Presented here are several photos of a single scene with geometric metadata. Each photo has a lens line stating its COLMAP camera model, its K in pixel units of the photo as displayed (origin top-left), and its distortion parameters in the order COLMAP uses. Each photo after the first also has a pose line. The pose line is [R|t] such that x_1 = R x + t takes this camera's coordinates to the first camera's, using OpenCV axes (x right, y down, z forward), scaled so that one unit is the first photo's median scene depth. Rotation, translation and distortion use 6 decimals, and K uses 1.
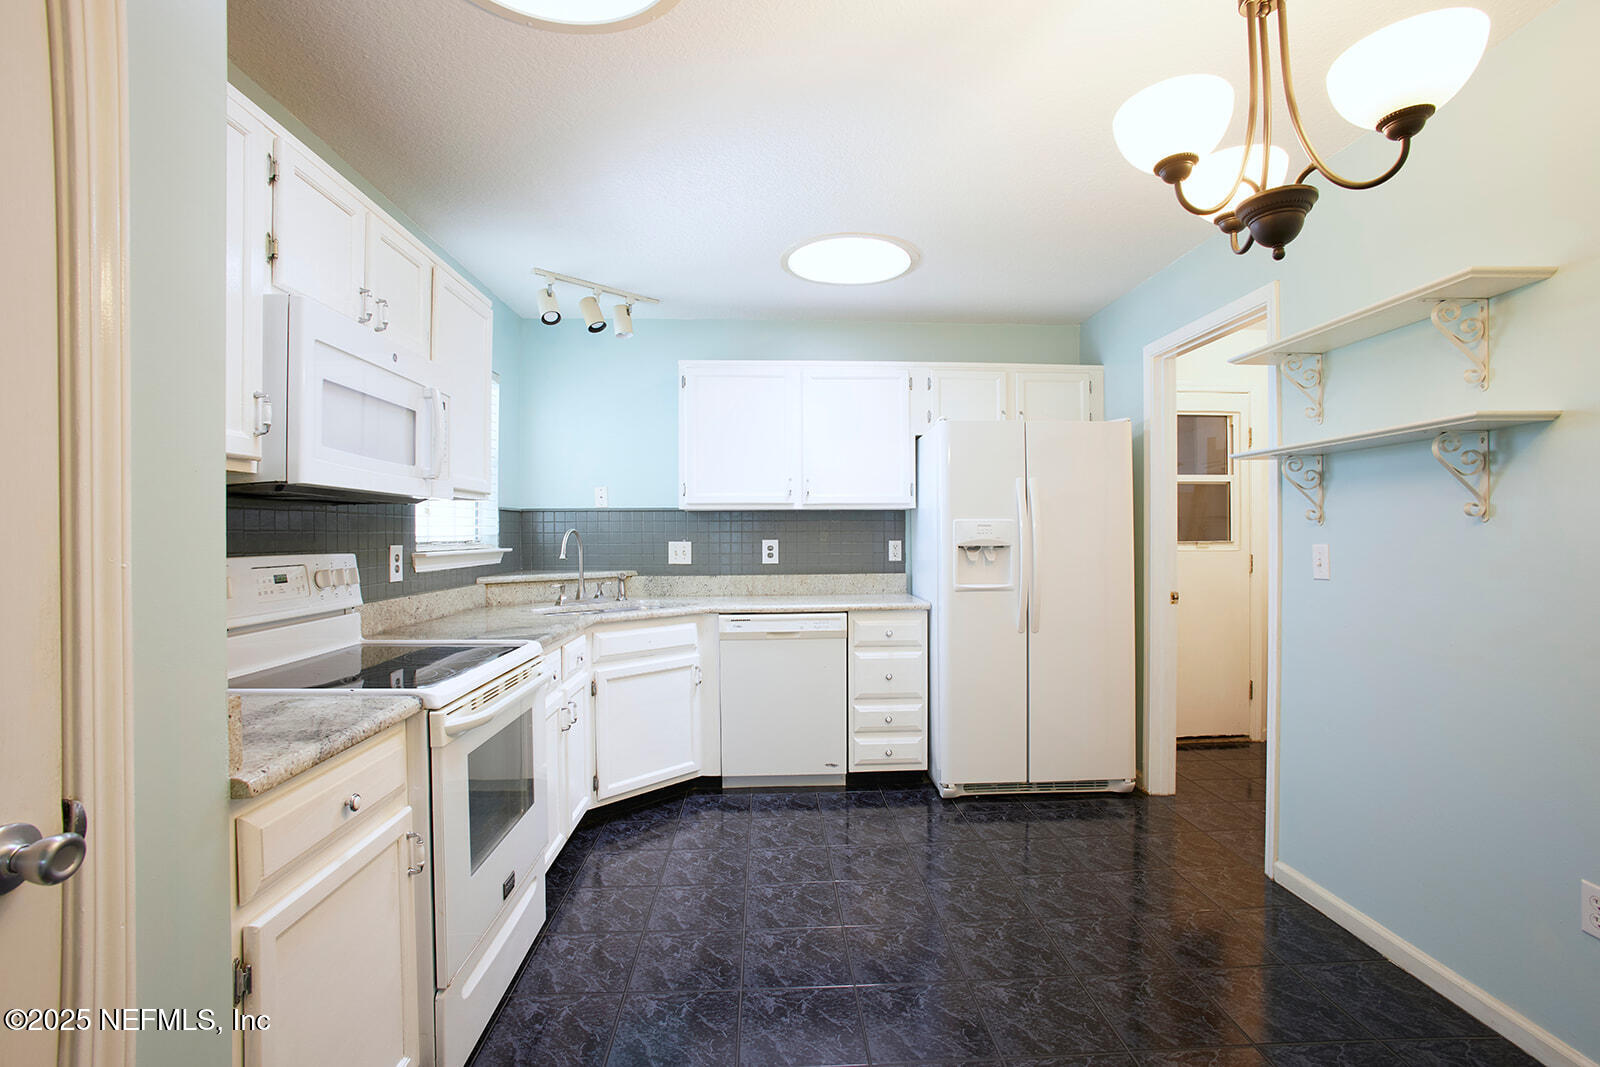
lens RADIAL K [[750.4, 0, 800.8], [0, 750.4, 534.7], [0, 0, 1]] dist [-0.077585, 0.038227]
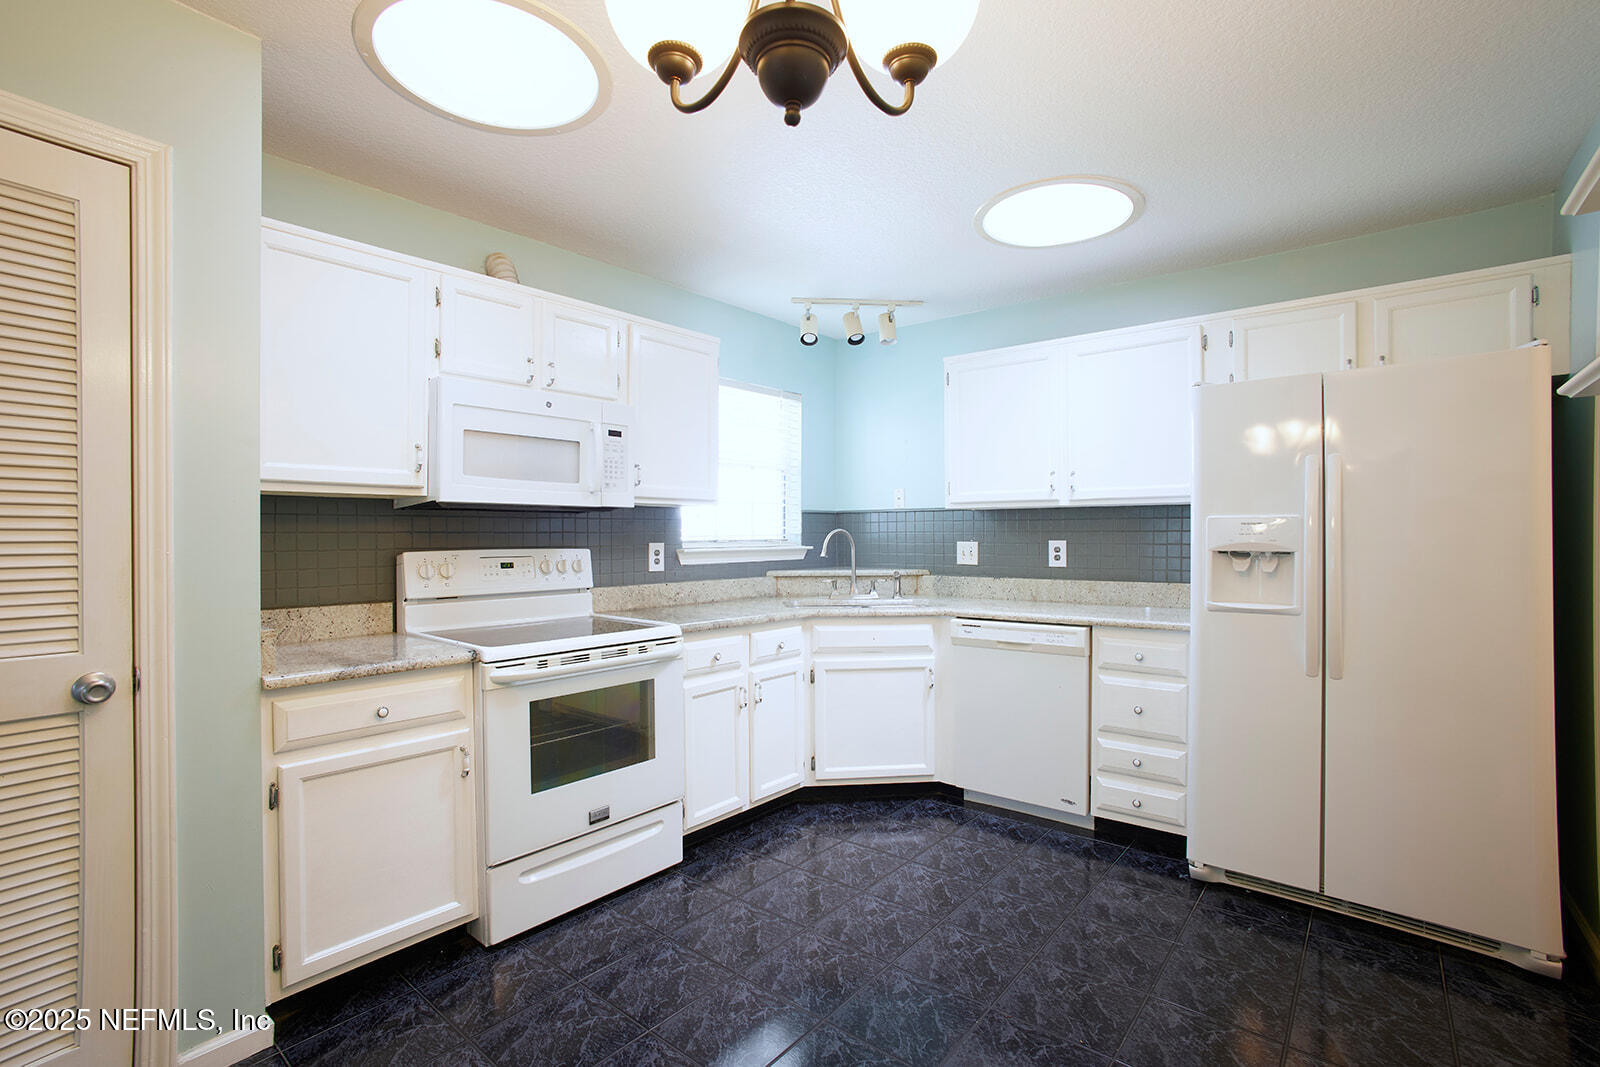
lens RADIAL K [[729.4, 0, 796.0], [0, 729.4, 535.1], [0, 0, 1]] dist [-0.075900, 0.036594]
pose [[0.737378, 0.002997, -0.675474, 0.367035], [-0.000631, 0.999993, 0.003748, -0.003177], [0.675480, -0.002338, 0.737375, 0.174624]]
